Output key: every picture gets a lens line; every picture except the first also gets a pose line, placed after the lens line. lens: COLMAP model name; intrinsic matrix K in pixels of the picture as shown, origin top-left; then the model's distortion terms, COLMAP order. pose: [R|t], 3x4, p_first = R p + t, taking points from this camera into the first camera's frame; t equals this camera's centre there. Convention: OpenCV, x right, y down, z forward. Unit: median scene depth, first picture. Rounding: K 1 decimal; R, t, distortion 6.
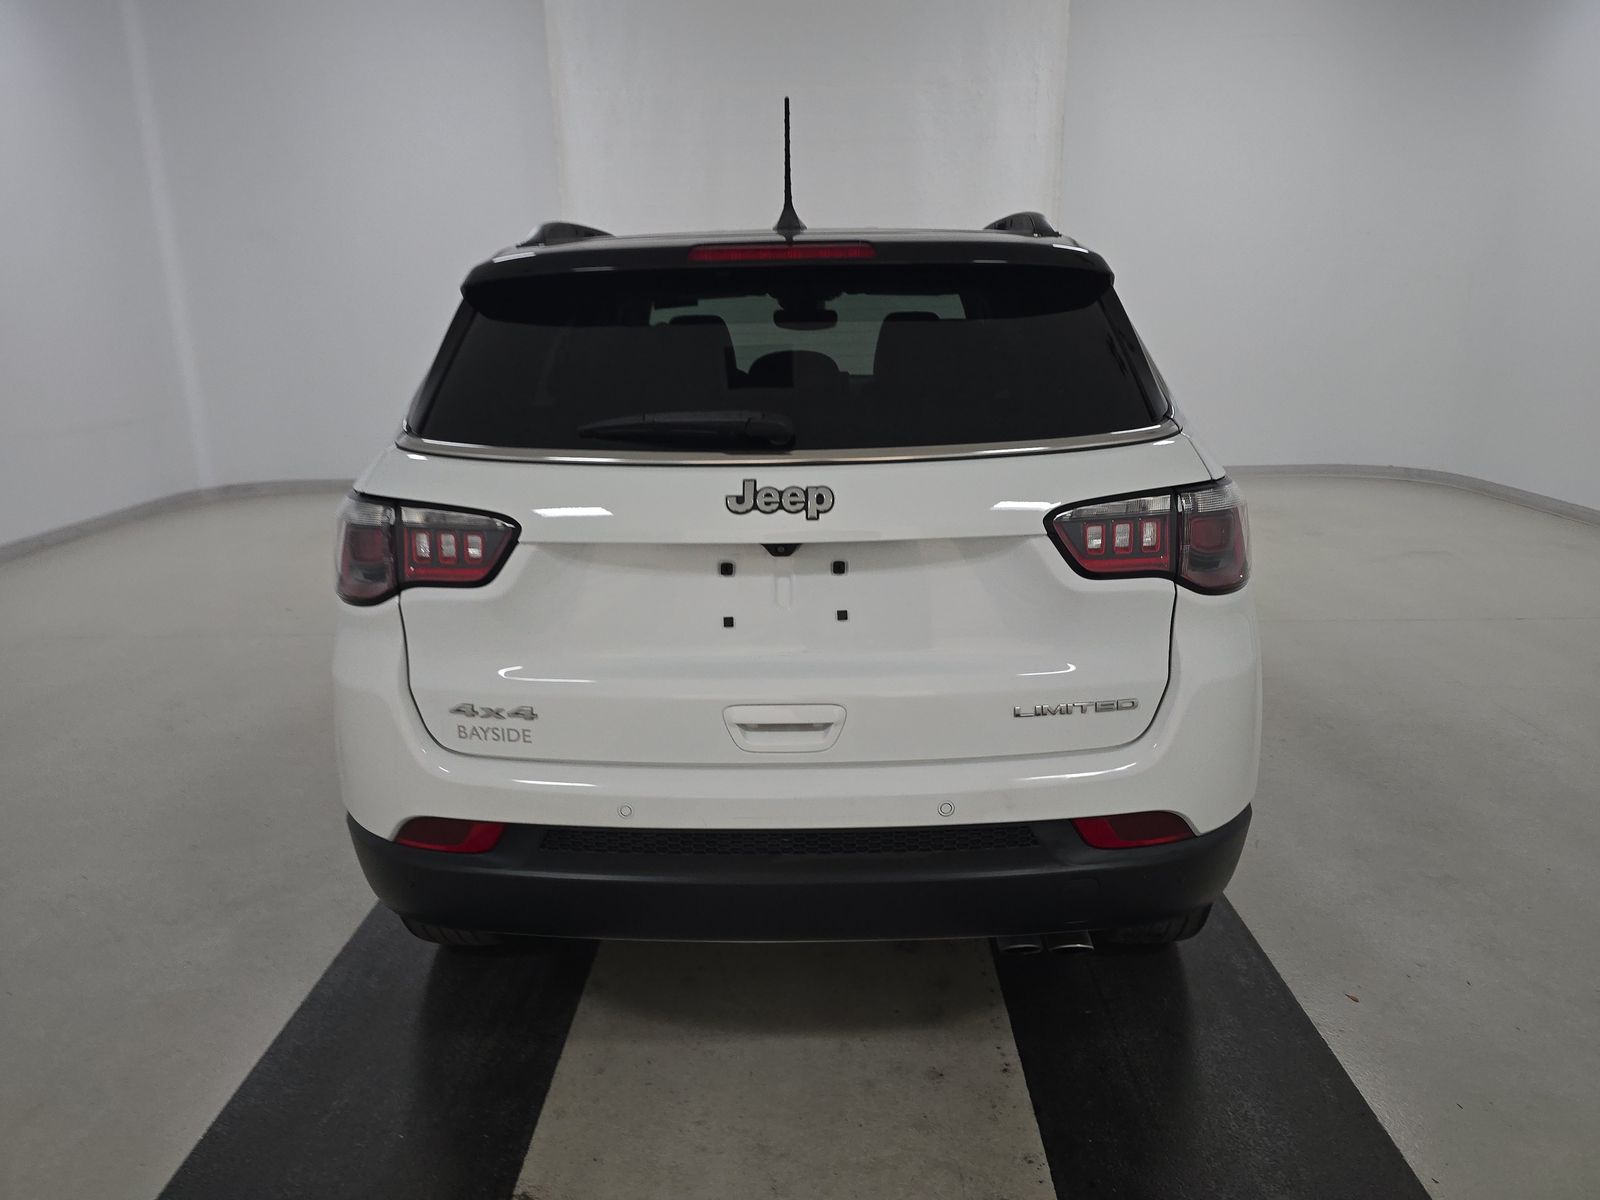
lens RADIAL K [[1060.1, 0, 801.3], [0, 1060.1, 600.8], [0, 0, 1]] dist [-0.004849, 0.001178]
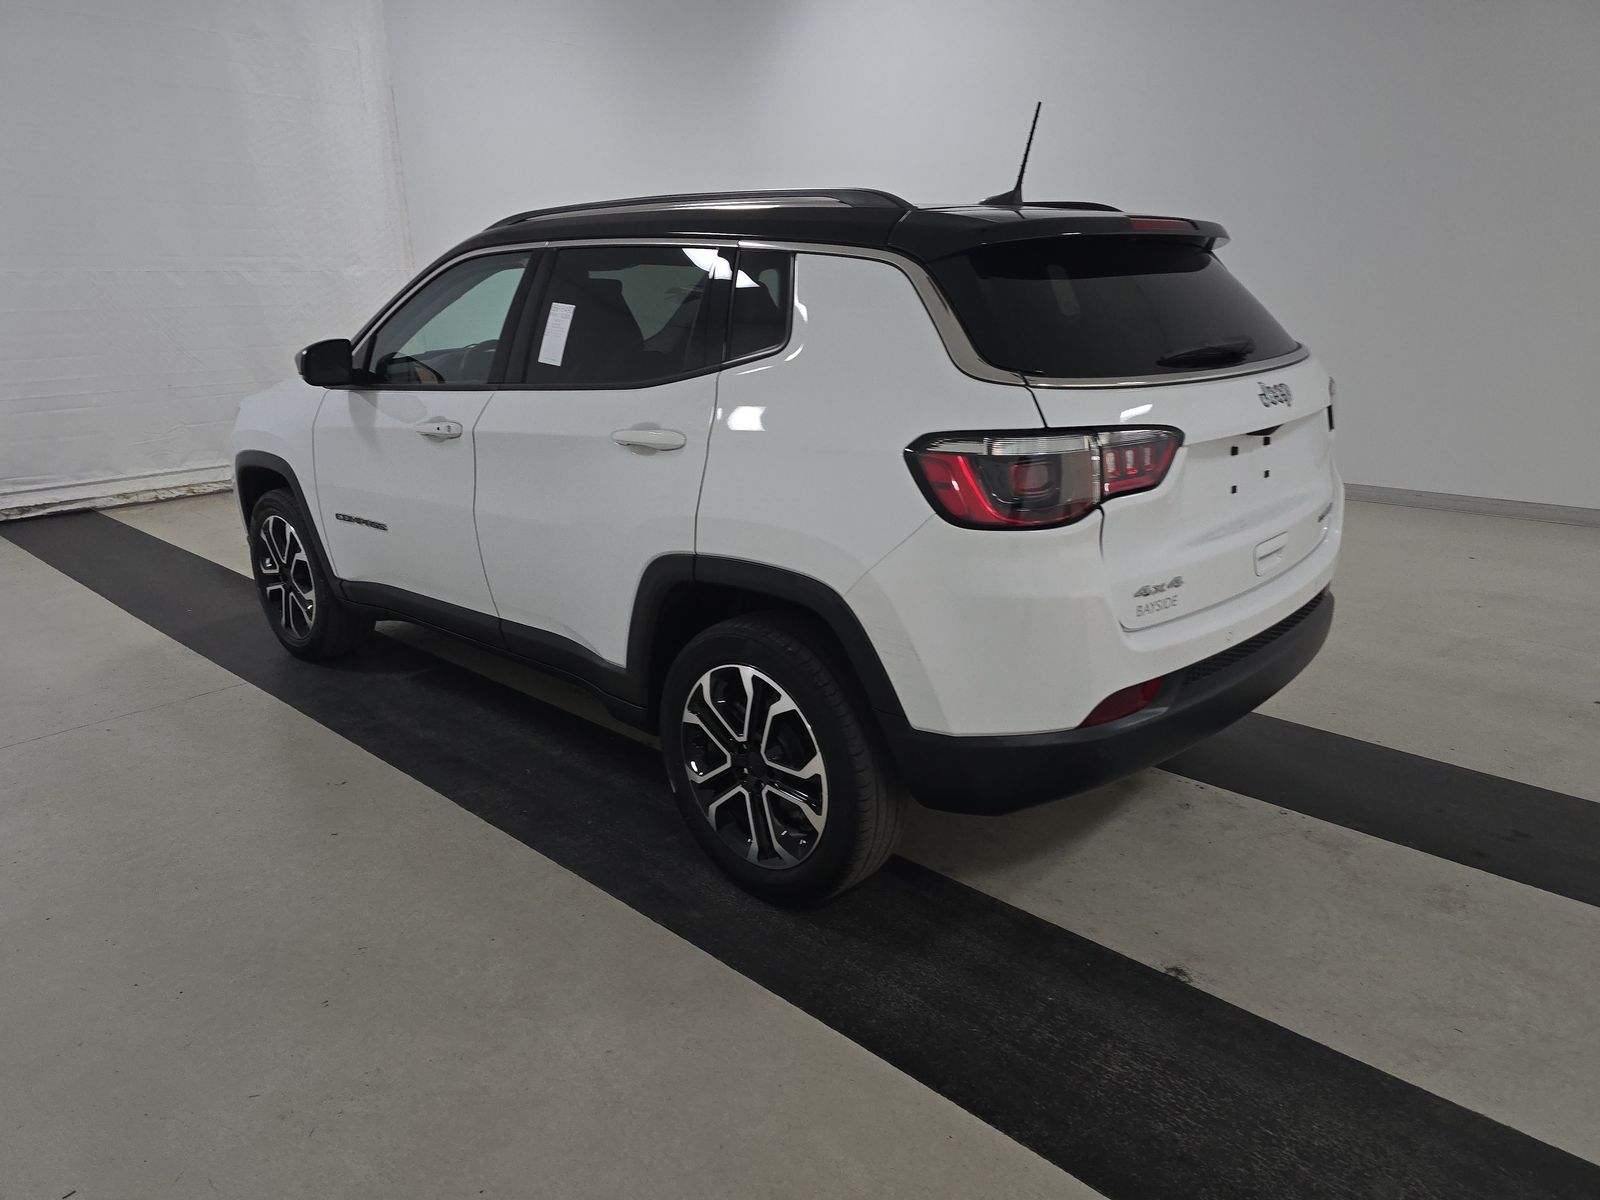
lens RADIAL K [[1060.1, 0, 802.5], [0, 1060.1, 593.8], [0, 0, 1]] dist [-0.004849, 0.001178]
pose [[0.690307, -0.208487, 0.692827, -1.445733], [0.193307, 0.975918, 0.101072, -0.095687], [-0.697215, 0.064157, 0.713986, 0.398804]]
